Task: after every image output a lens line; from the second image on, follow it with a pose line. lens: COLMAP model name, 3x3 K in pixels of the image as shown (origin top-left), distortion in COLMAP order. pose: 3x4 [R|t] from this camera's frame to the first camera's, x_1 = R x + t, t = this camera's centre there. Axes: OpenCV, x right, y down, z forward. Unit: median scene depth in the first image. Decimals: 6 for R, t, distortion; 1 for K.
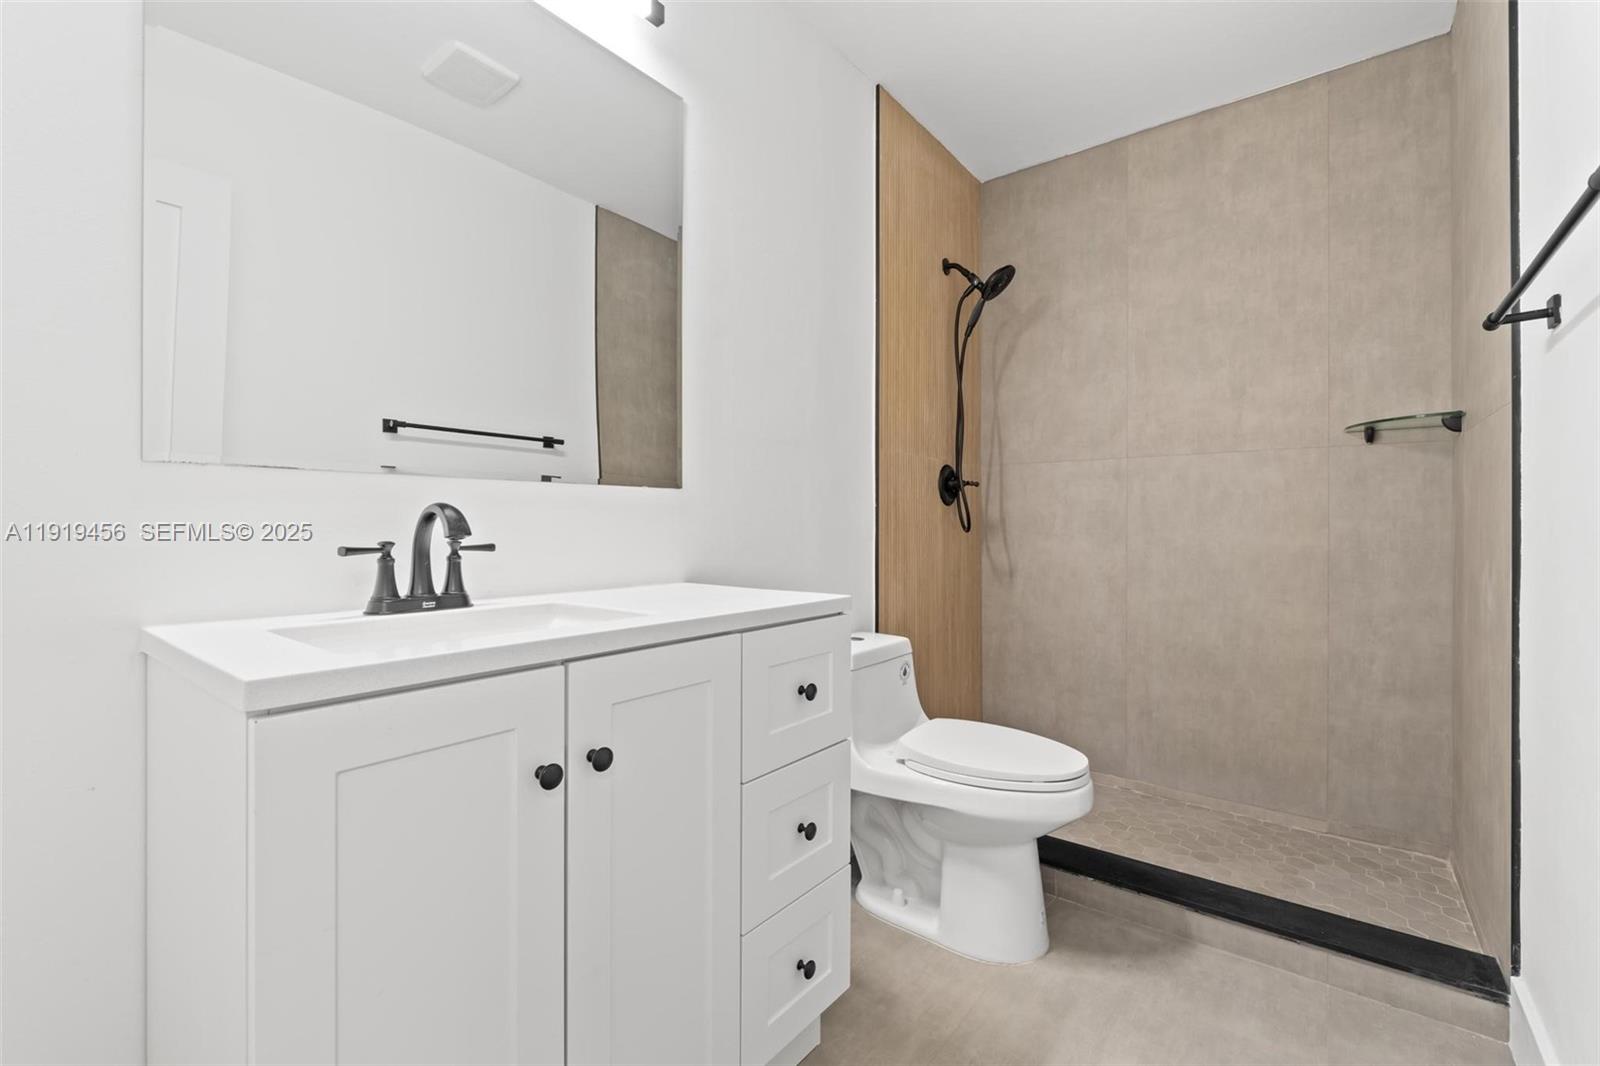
lens RADIAL K [[693.8, 0, 805.9], [0, 693.8, 524.1], [0, 0, 1]] dist [-0.005433, -0.000226]
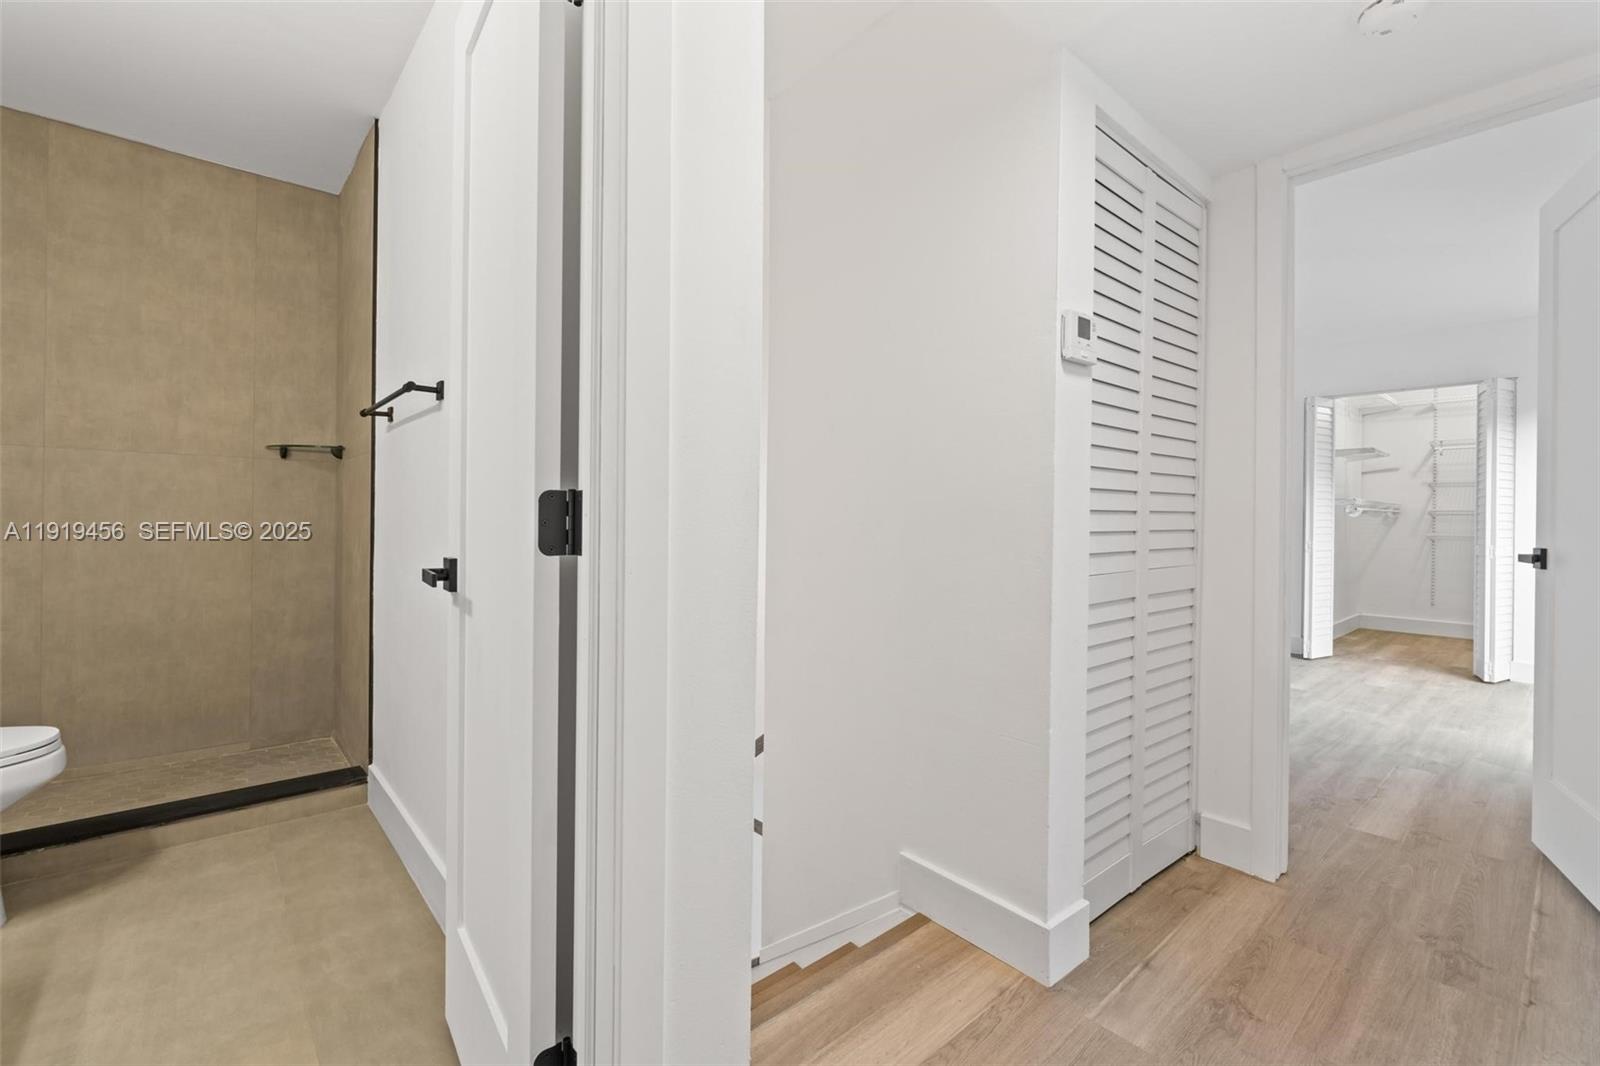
lens RADIAL K [[693.8, 0, 805.9], [0, 693.8, 524.1], [0, 0, 1]] dist [-0.005433, -0.000226]
pose [[0.197889, -0.005441, 0.980209, -0.360440], [-0.015357, 0.999845, 0.008650, -0.014243], [-0.980104, -0.016764, 0.197775, -0.326436]]
